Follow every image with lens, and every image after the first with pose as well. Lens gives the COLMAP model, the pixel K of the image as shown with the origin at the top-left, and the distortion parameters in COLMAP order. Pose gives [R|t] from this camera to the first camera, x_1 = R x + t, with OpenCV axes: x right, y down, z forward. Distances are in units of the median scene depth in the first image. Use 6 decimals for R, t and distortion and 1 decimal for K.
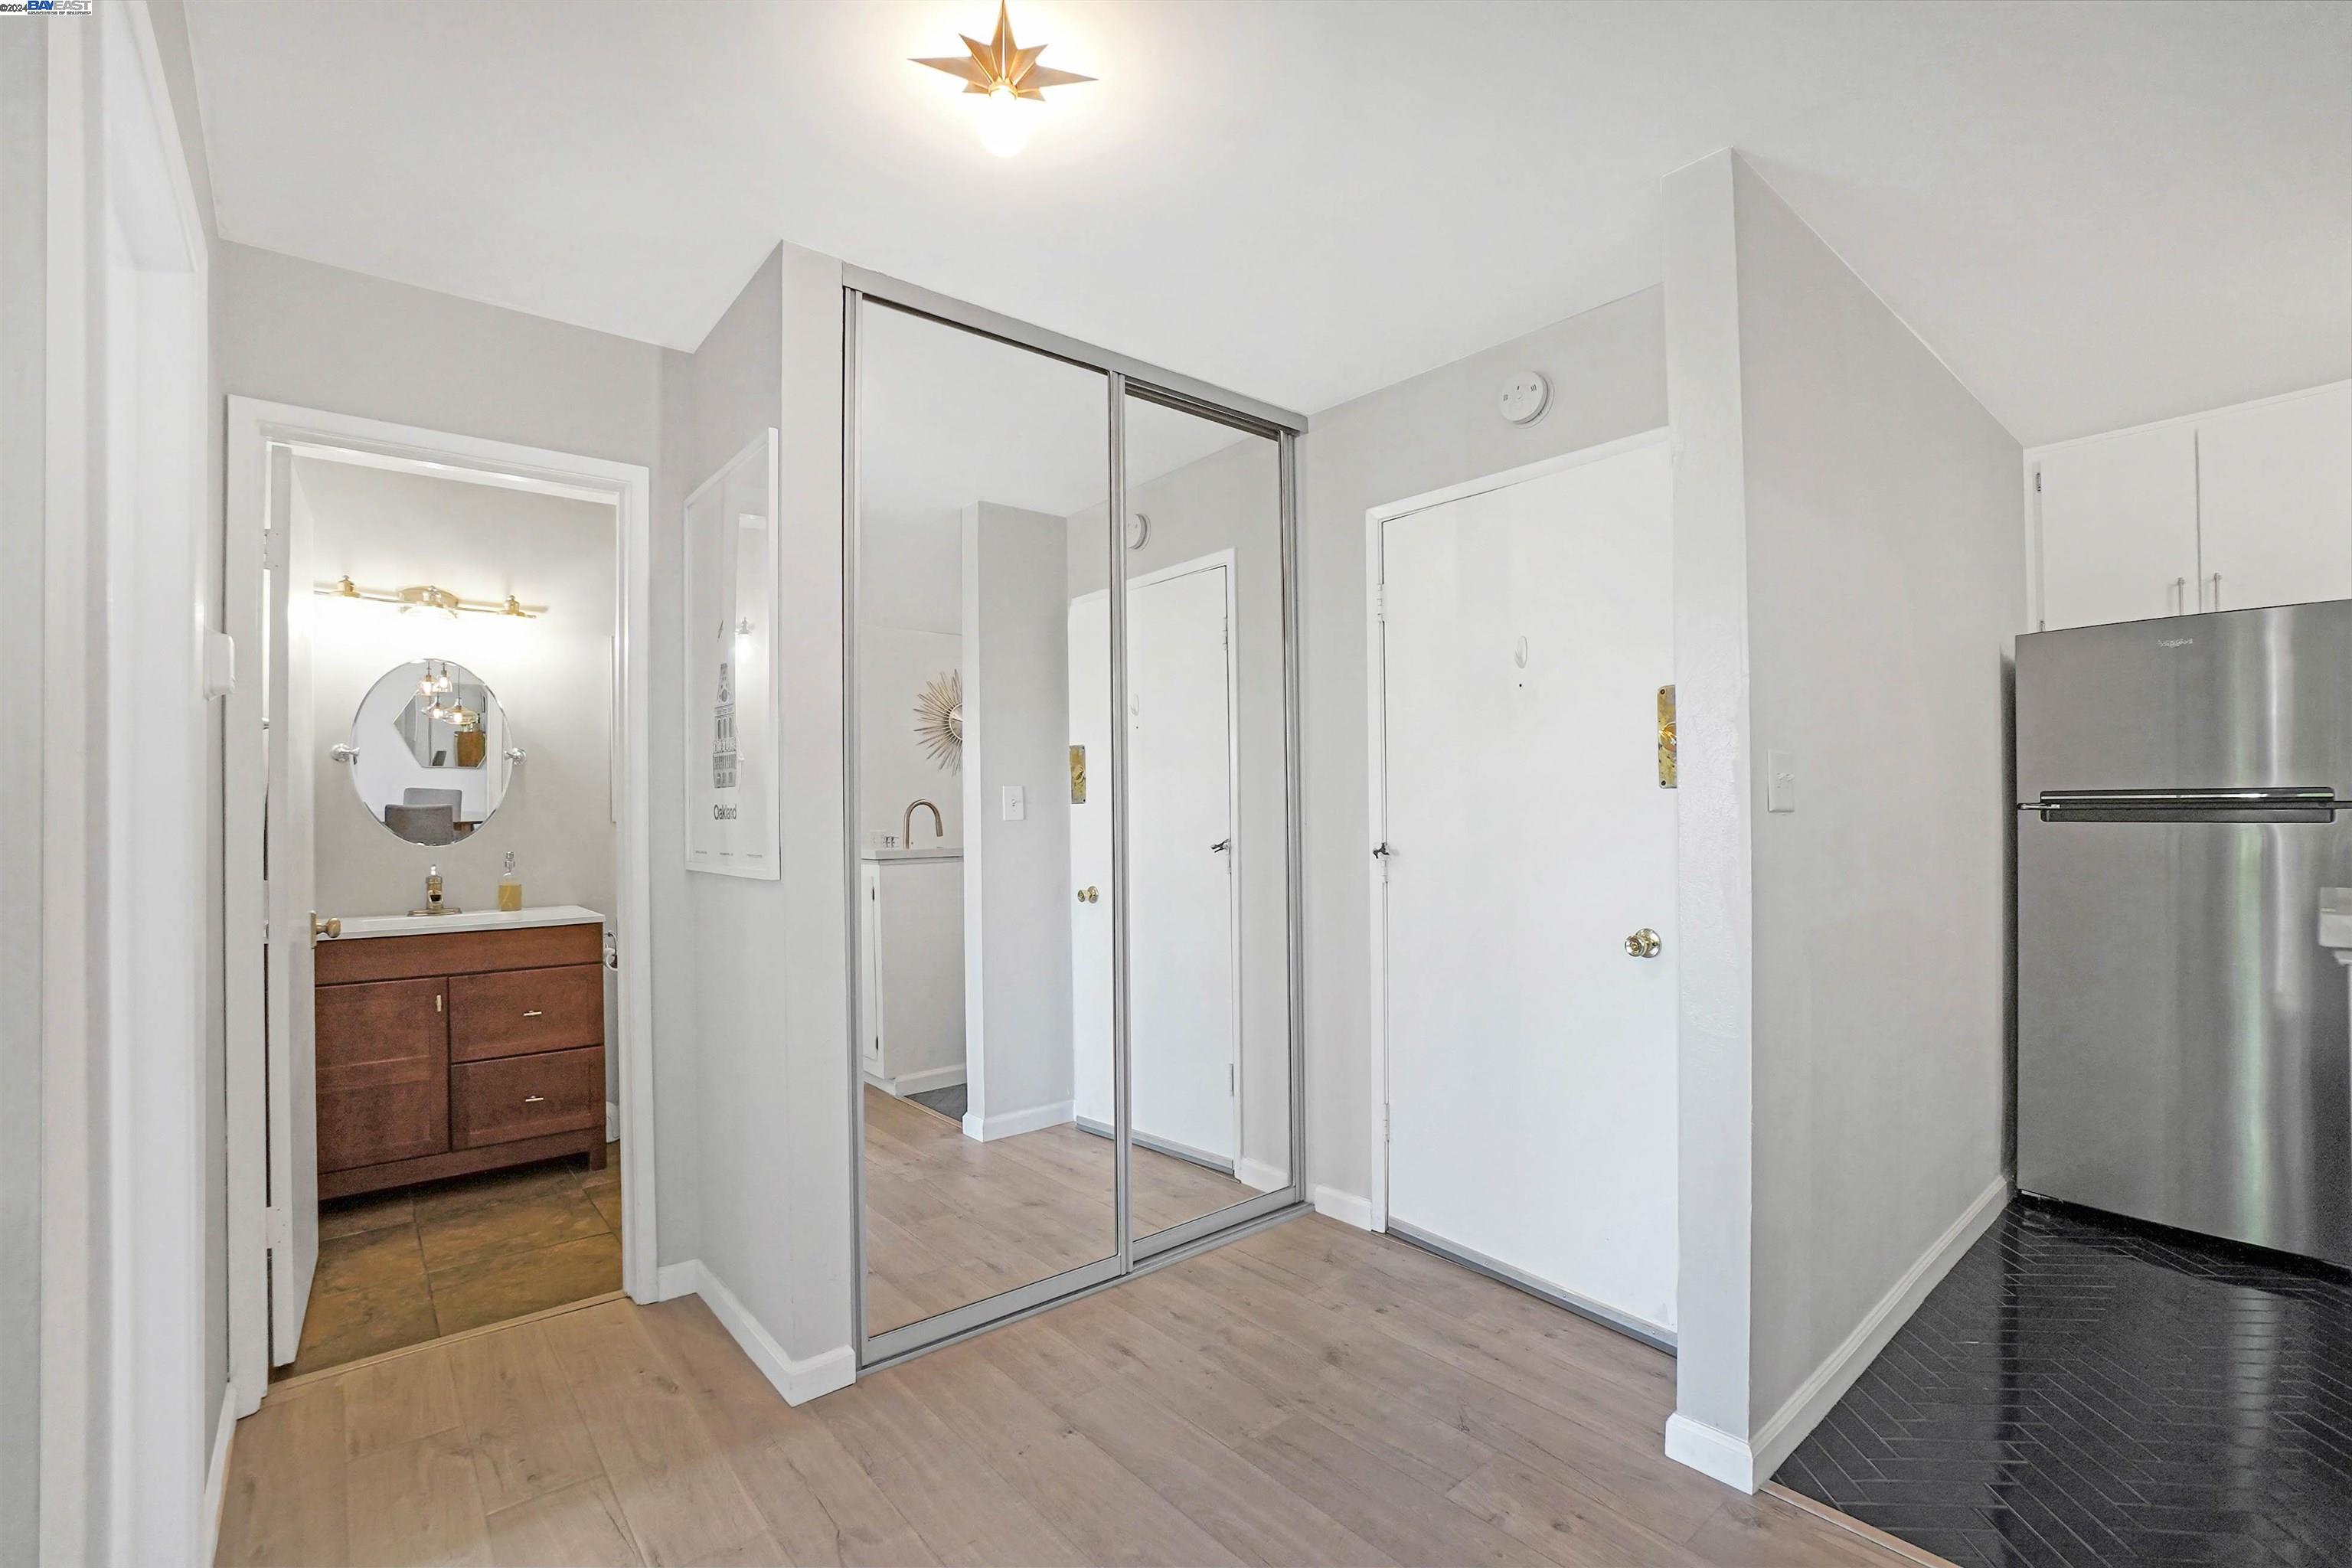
lens RADIAL K [[1051.0, 0, 1181.7], [0, 1051.0, 798.6], [0, 0, 1]] dist [-0.054099, 0.016691]
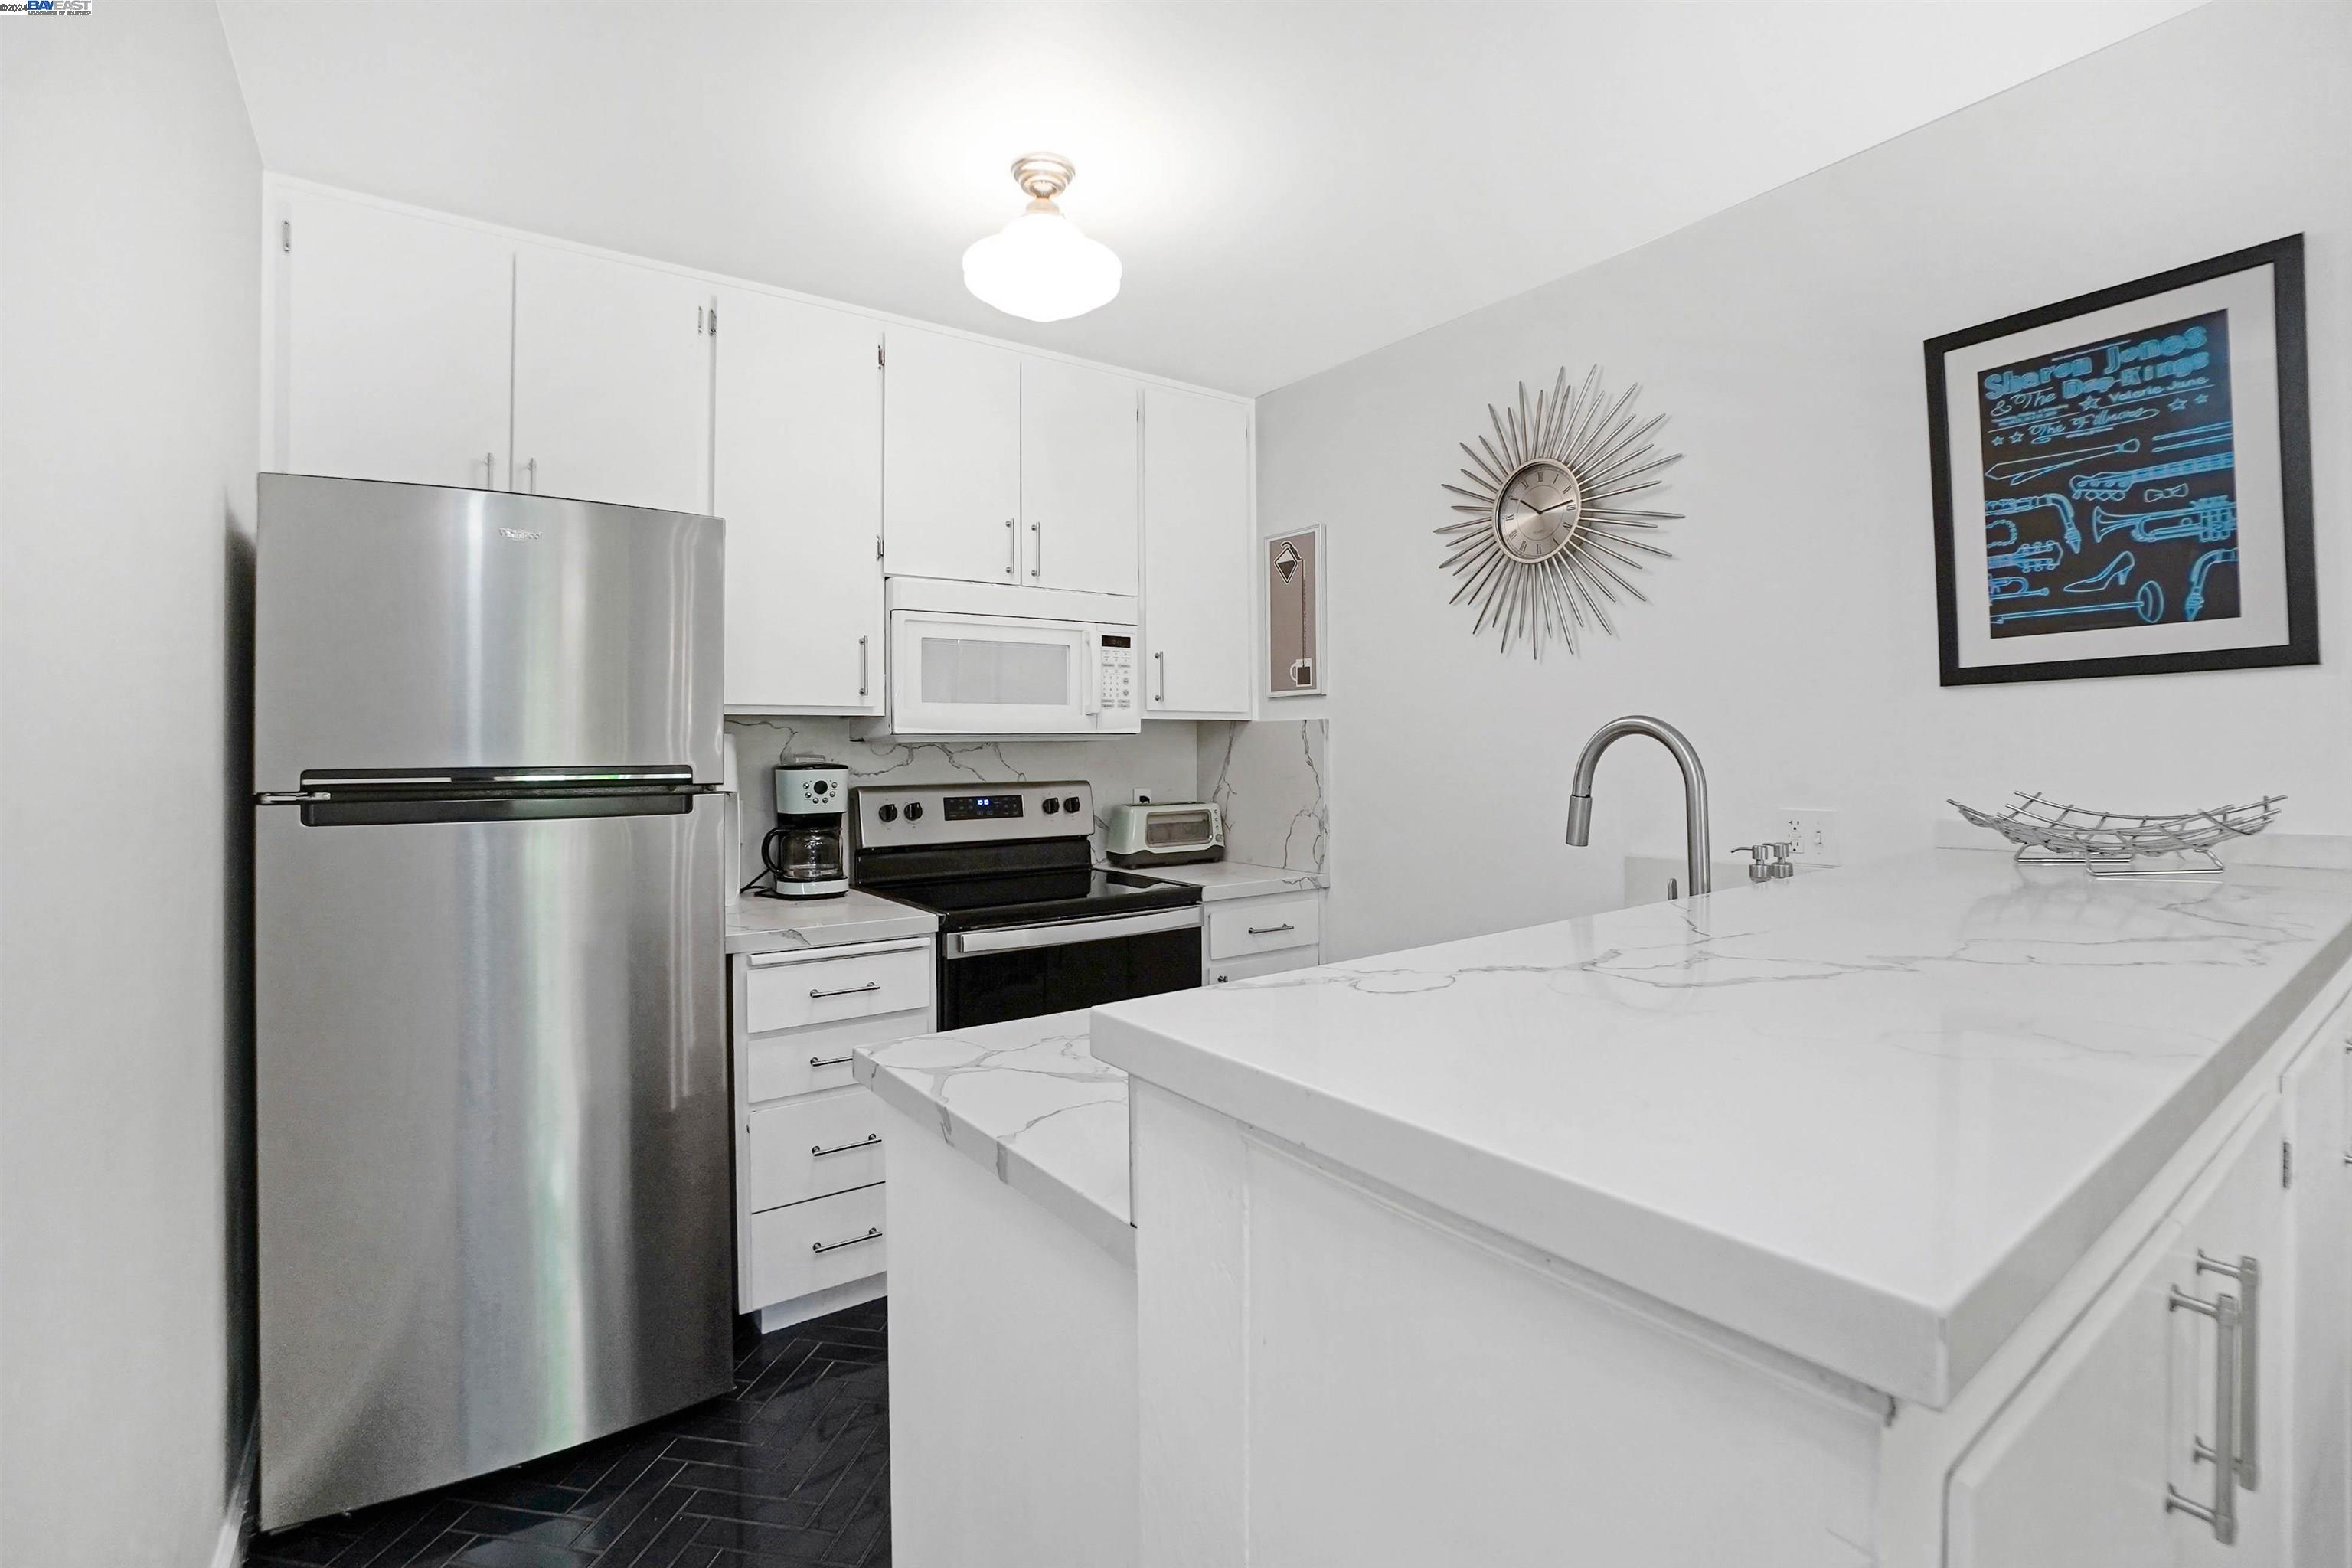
lens RADIAL K [[1051.0, 0, 1175.6], [0, 1051.0, 746.7], [0, 0, 1]] dist [-0.054099, 0.016691]
pose [[0.079036, 0.011012, 0.996811, 0.367895], [-0.006467, 0.999924, -0.010534, -0.017531], [-0.996851, -0.005614, 0.079101, 0.530660]]
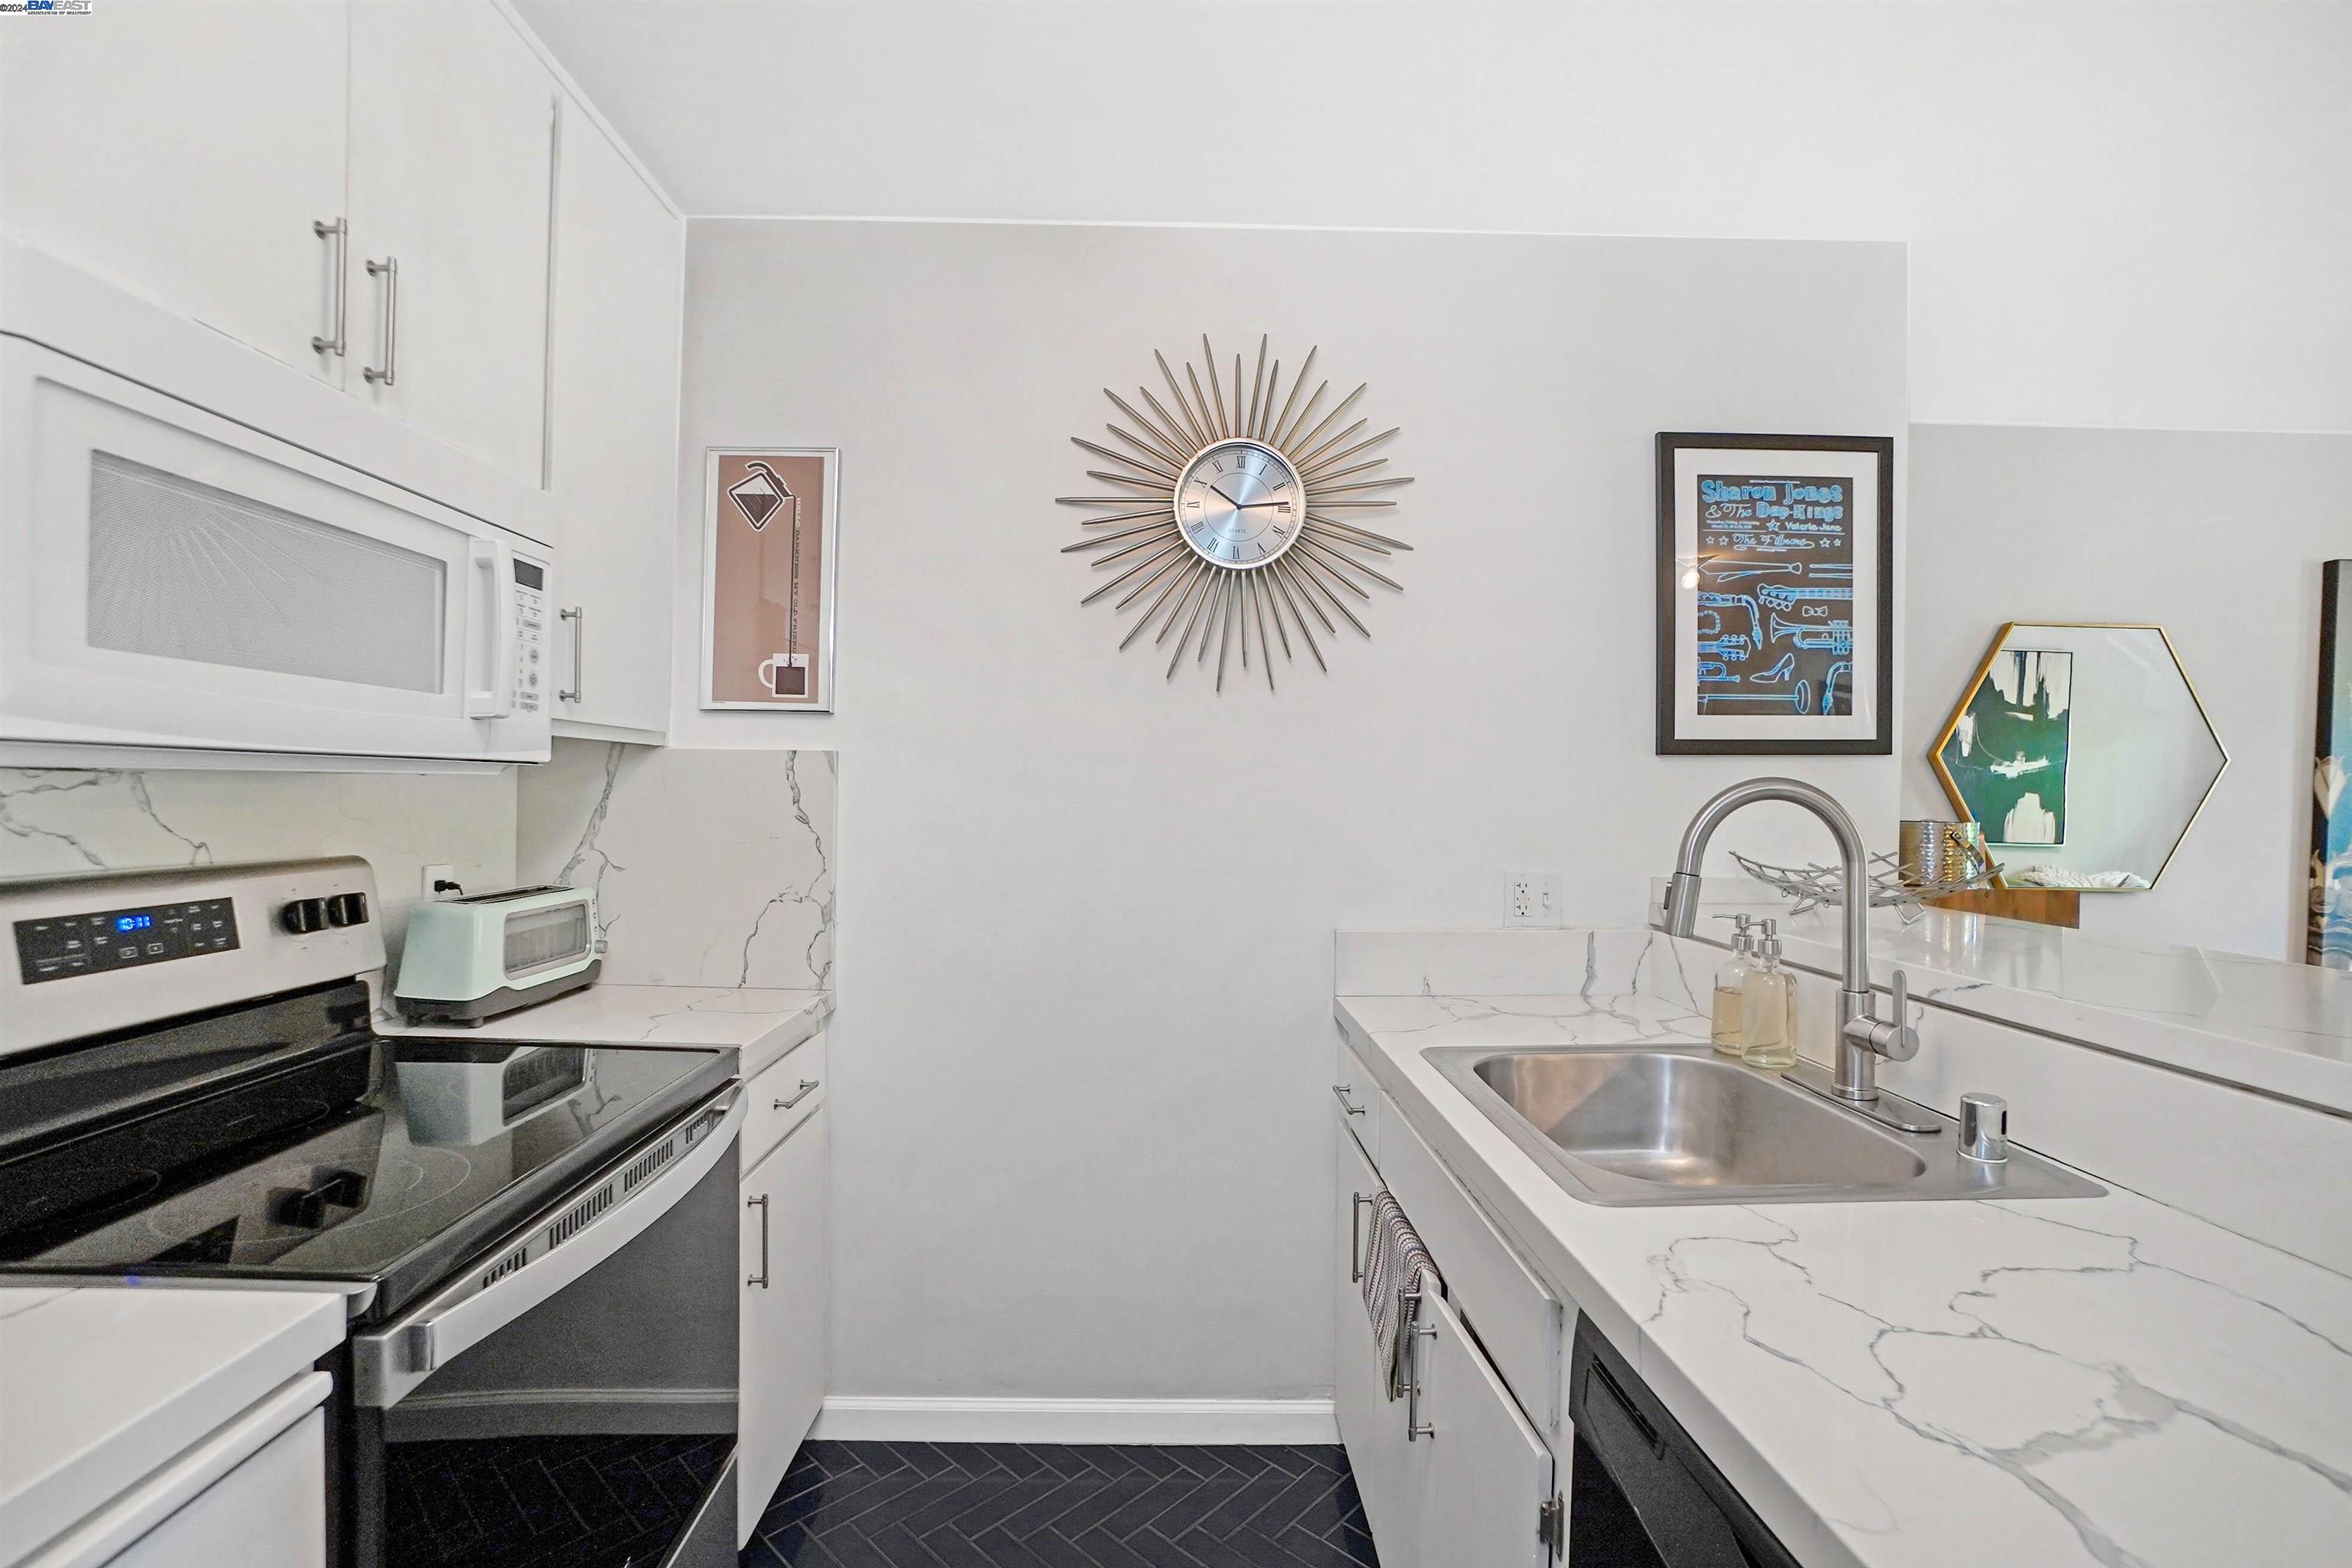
lens RADIAL K [[1051.0, 0, 1175.3], [0, 1051.0, 798.5], [0, 0, 1]] dist [-0.054099, 0.016691]
pose [[-0.767293, -0.004970, 0.641278, 0.845353], [-0.015891, 0.999810, -0.011265, -0.022418], [-0.641100, -0.018834, -0.767226, 0.855310]]
